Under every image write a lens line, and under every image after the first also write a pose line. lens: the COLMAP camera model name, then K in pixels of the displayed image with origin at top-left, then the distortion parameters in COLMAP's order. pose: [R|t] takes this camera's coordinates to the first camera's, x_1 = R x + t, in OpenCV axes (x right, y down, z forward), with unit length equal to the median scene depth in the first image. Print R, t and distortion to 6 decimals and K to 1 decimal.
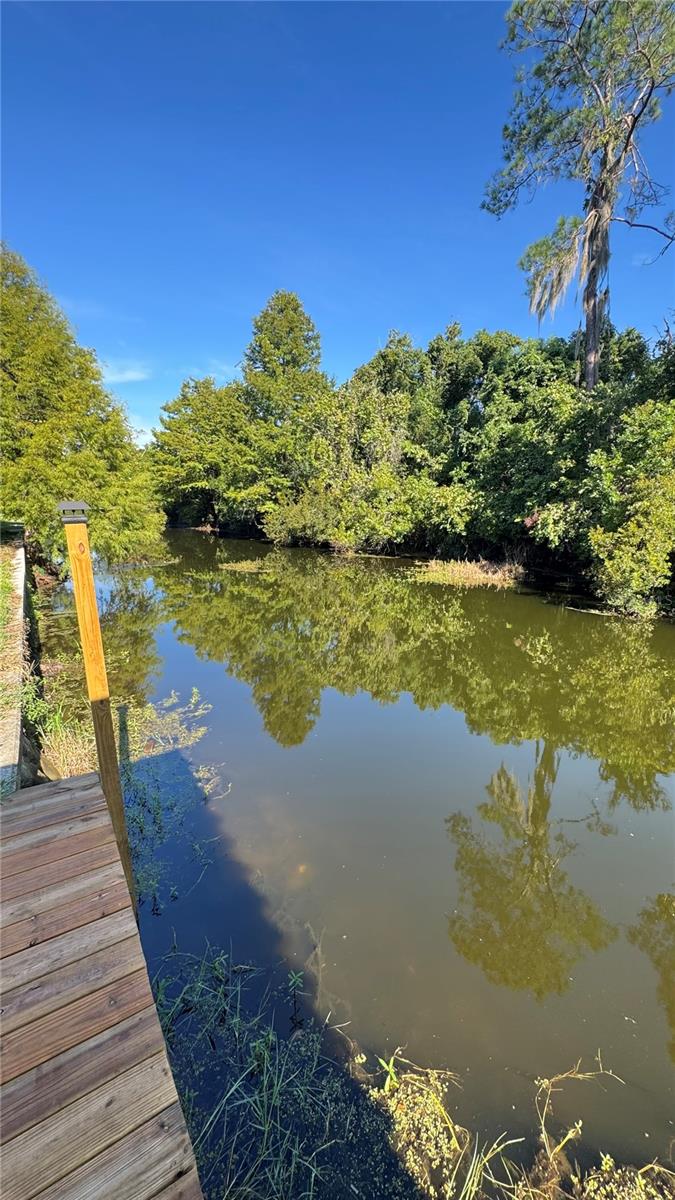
lens RADIAL K [[477.2, 0, 337.5], [0, 477.2, 600.0], [0, 0, 1]] dist [-0.001196, 0.000066]
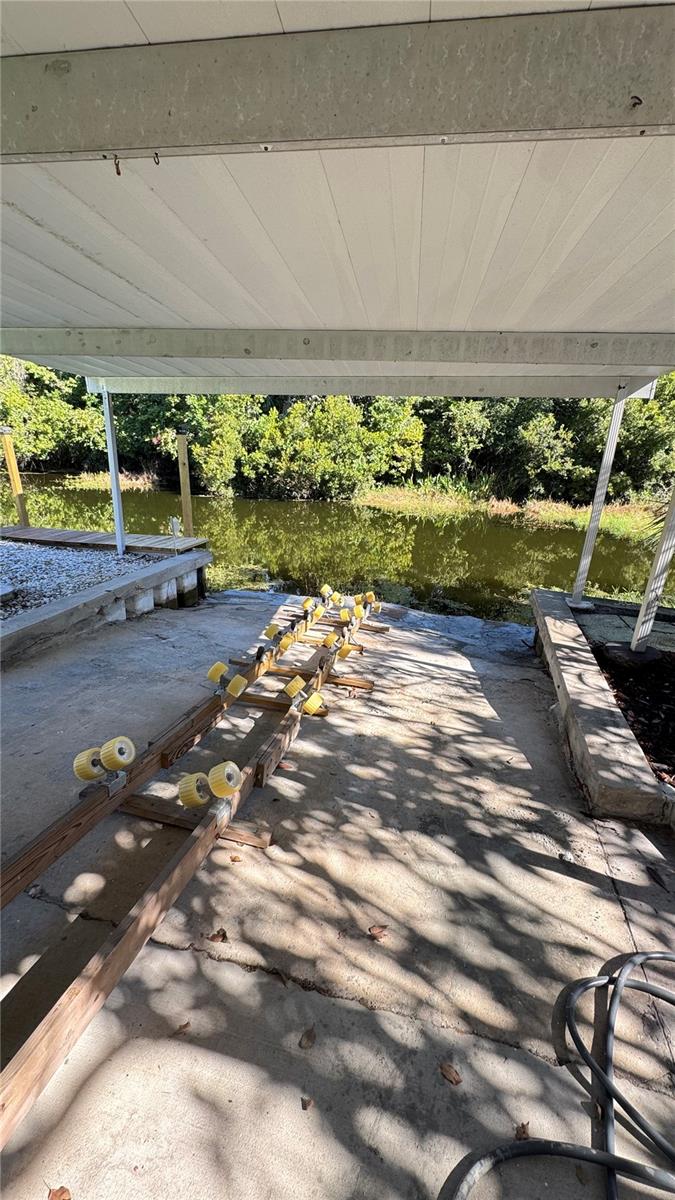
lens RADIAL K [[477.2, 0, 337.5], [0, 477.2, 600.0], [0, 0, 1]] dist [-0.001196, 0.000066]
pose [[0.753663, -0.196712, 0.627134, -0.108136], [0.098104, 0.977141, 0.188602, 0.052477], [-0.649898, -0.080618, 0.755733, -0.288420]]
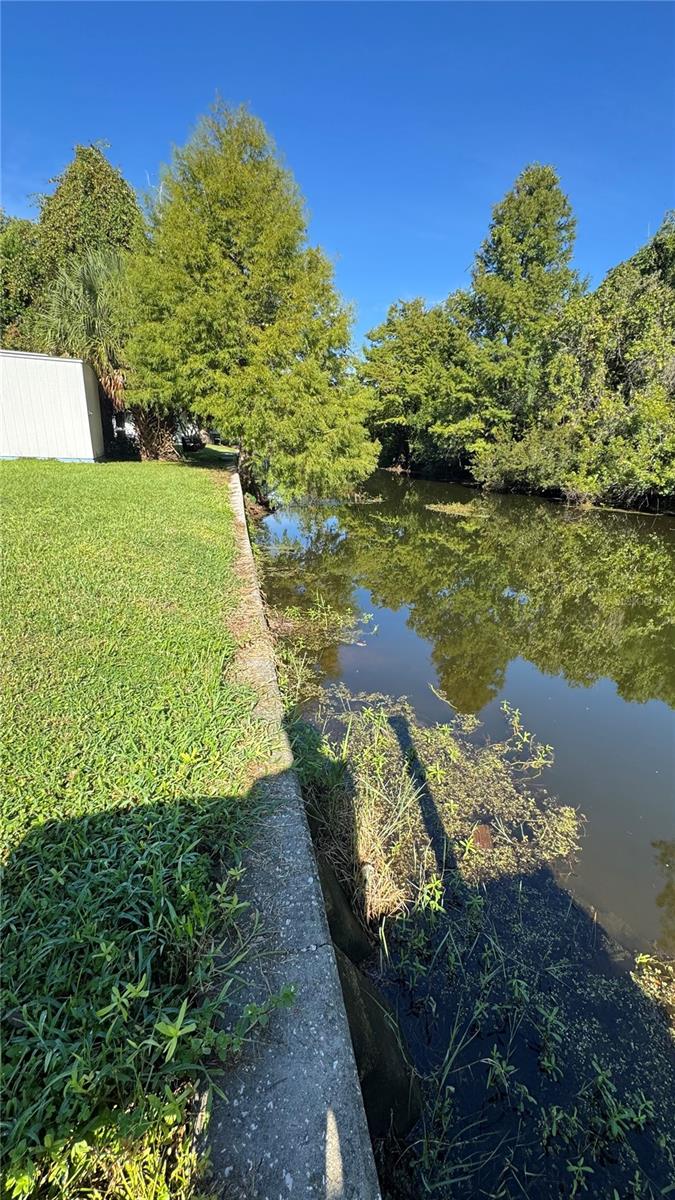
lens RADIAL K [[477.2, 0, 337.5], [0, 477.2, 600.0], [0, 0, 1]] dist [-0.001196, 0.000066]
pose [[0.937031, 0.132931, -0.322959, -0.081985], [-0.097692, 0.987581, 0.123048, 0.001077], [0.335305, -0.083749, 0.938380, 0.097763]]
